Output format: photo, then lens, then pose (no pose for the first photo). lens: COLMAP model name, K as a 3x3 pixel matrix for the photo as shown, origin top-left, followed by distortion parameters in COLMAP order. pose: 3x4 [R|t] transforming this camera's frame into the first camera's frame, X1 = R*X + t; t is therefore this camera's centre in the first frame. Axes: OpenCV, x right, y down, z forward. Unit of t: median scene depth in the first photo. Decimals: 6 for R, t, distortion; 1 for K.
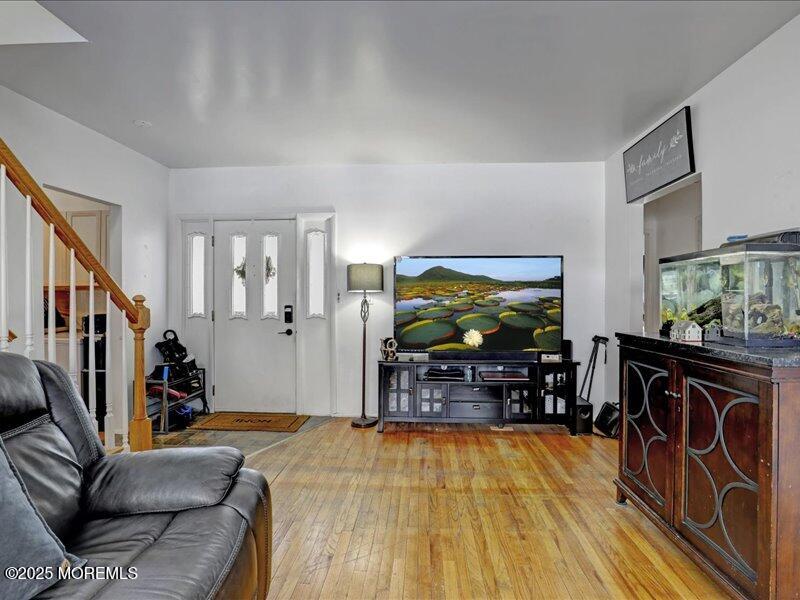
lens RADIAL K [[415.6, 0, 399.4], [0, 415.6, 295.6], [0, 0, 1]] dist [-0.003421, -0.000344]
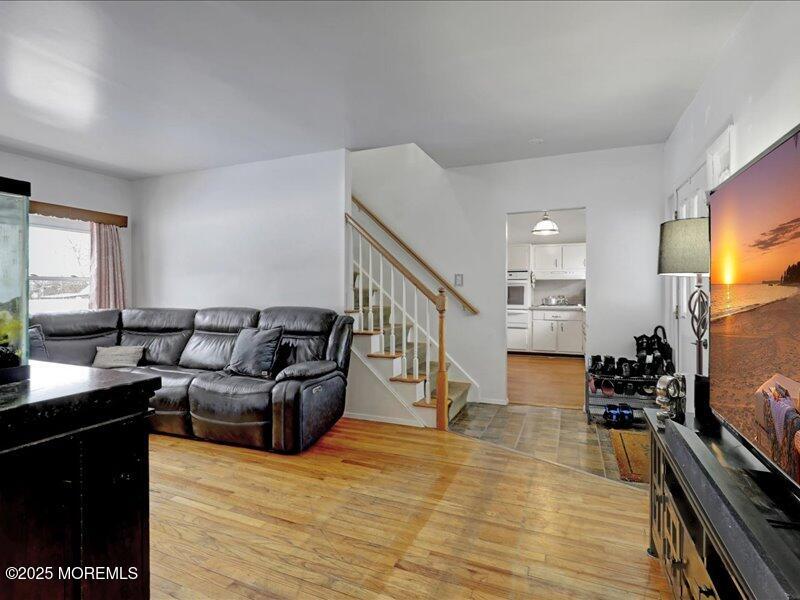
lens RADIAL K [[415.6, 0, 399.4], [0, 415.6, 295.6], [0, 0, 1]] dist [-0.003421, -0.000344]
pose [[-0.332598, 0.008734, -0.943028, 0.563907], [-0.003286, 0.999940, 0.010419, 0.014048], [0.943063, 0.006564, -0.332549, 0.939722]]
